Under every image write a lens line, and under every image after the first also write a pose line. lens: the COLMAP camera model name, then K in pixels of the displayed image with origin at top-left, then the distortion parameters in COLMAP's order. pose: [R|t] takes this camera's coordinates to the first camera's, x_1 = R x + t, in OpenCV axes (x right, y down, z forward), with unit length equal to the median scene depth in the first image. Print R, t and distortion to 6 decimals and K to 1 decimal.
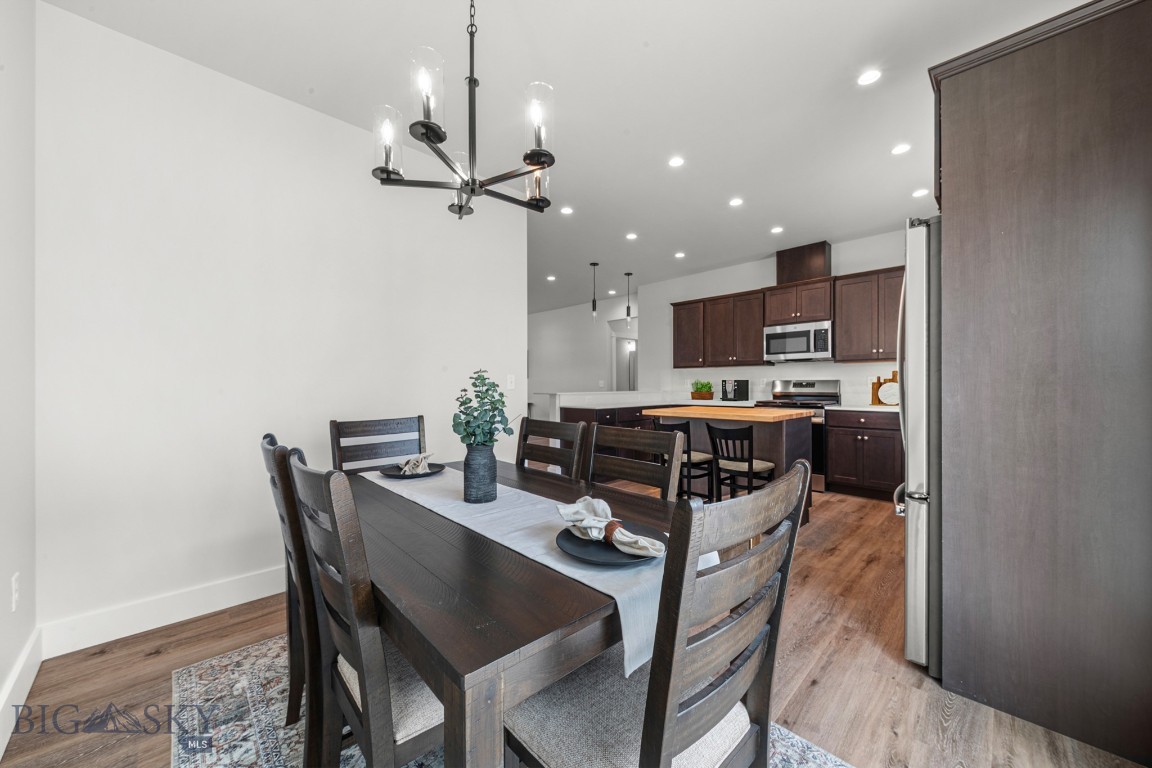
lens RADIAL K [[429.1, 0, 578.7], [0, 429.1, 384.4], [0, 0, 1]] dist [0.000303, 0.000016]
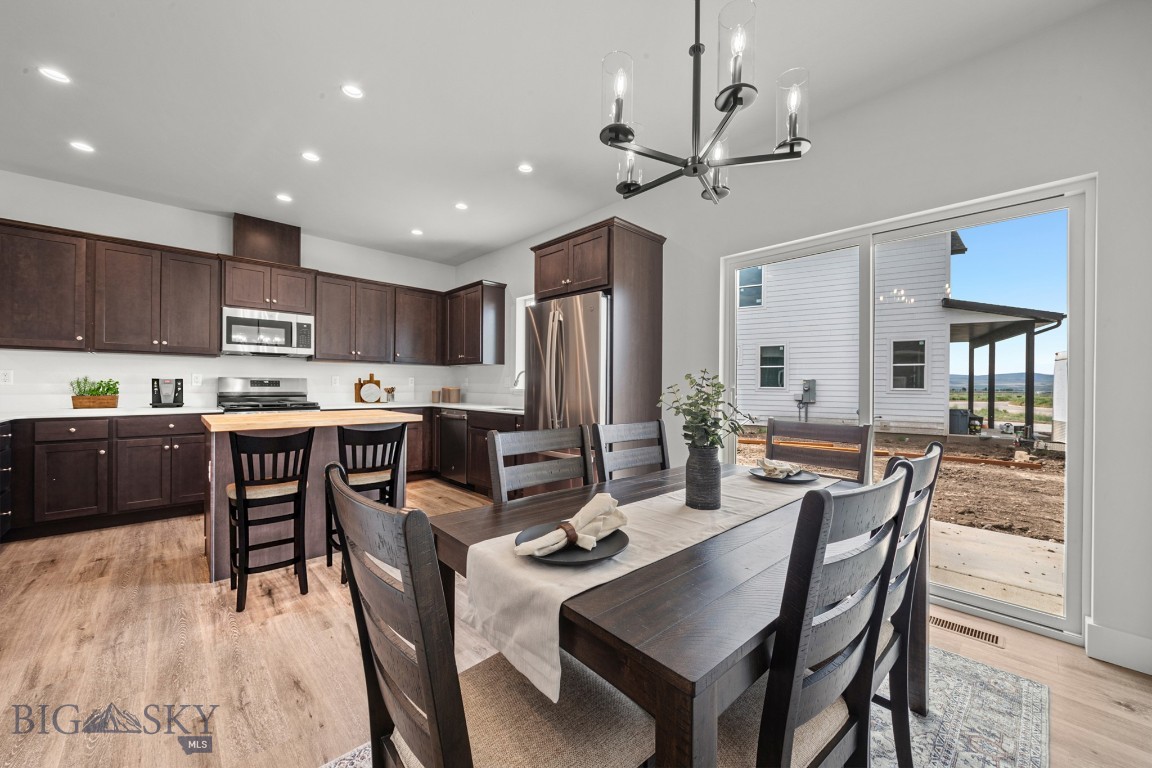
lens RADIAL K [[447.8, 0, 578.8], [0, 447.8, 389.3], [0, 0, 1]] dist [0.001499, 0.000064]
pose [[0.004299, -0.002781, 0.999987, -0.363506], [-0.011381, 0.999931, 0.002829, 0.002406], [-0.999926, -0.011393, 0.004267, 0.381623]]
